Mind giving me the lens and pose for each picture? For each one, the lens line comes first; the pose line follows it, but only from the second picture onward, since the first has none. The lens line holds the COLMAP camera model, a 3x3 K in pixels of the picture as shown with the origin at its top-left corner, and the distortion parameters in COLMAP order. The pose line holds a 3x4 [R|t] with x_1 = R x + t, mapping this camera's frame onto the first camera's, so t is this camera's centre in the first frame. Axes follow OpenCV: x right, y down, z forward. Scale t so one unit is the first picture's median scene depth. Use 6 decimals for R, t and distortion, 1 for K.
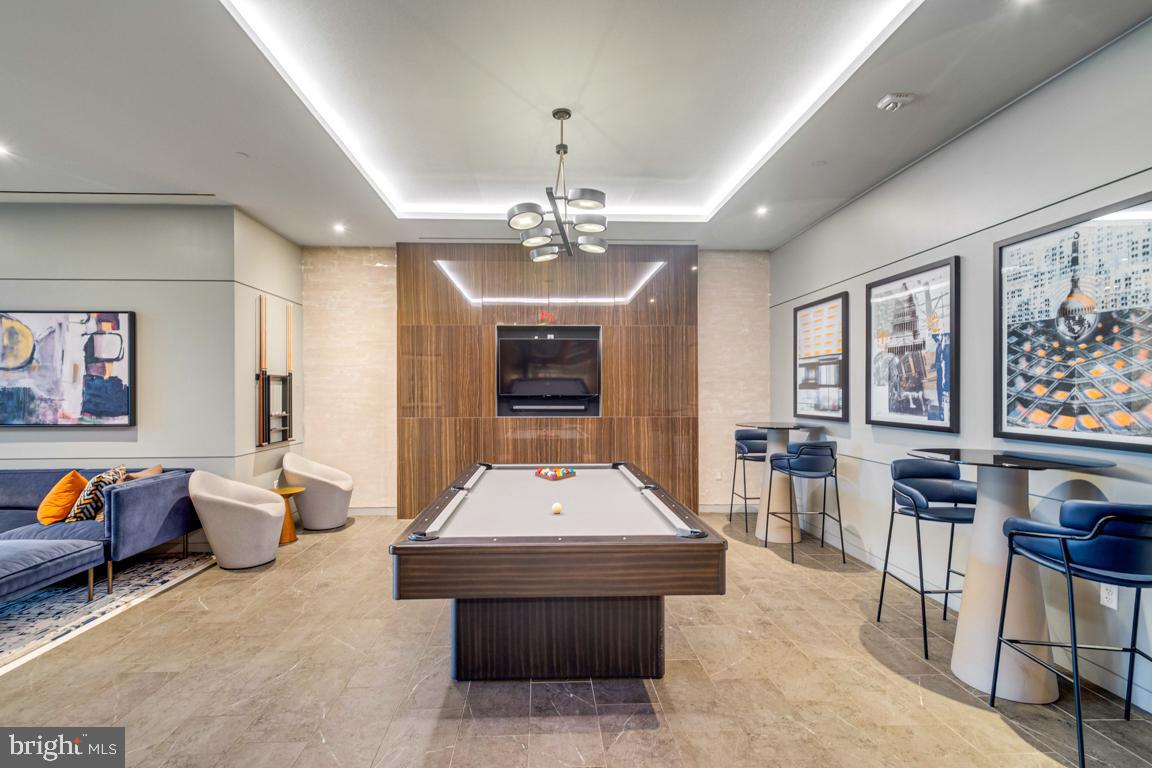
lens RADIAL K [[516.2, 0, 573.8], [0, 516.2, 386.0], [0, 0, 1]] dist [0.022506, 0.000562]
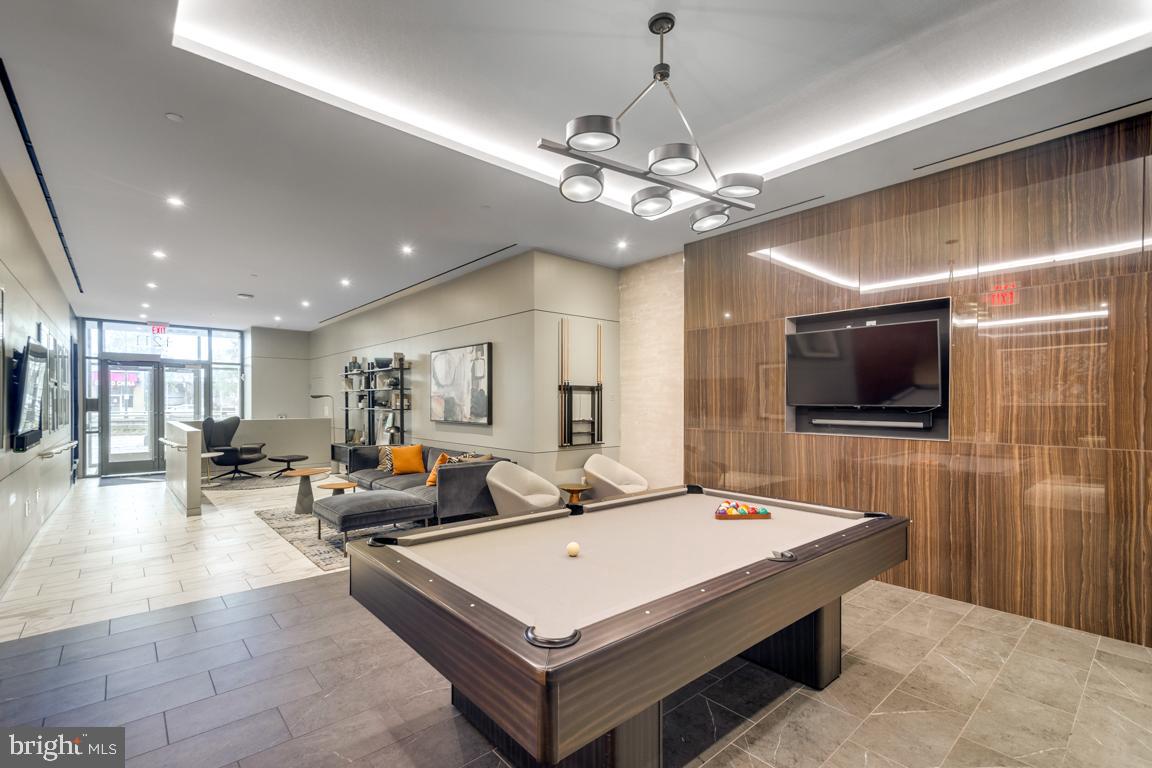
lens RADIAL K [[516.2, 0, 576.4], [0, 516.2, 395.3], [0, 0, 1]] dist [0.022506, 0.000562]
pose [[0.622158, -0.006620, -0.782864, 0.302907], [0.006060, 0.999975, -0.003640, 0.003925], [0.782868, -0.002480, 0.622182, 0.270449]]
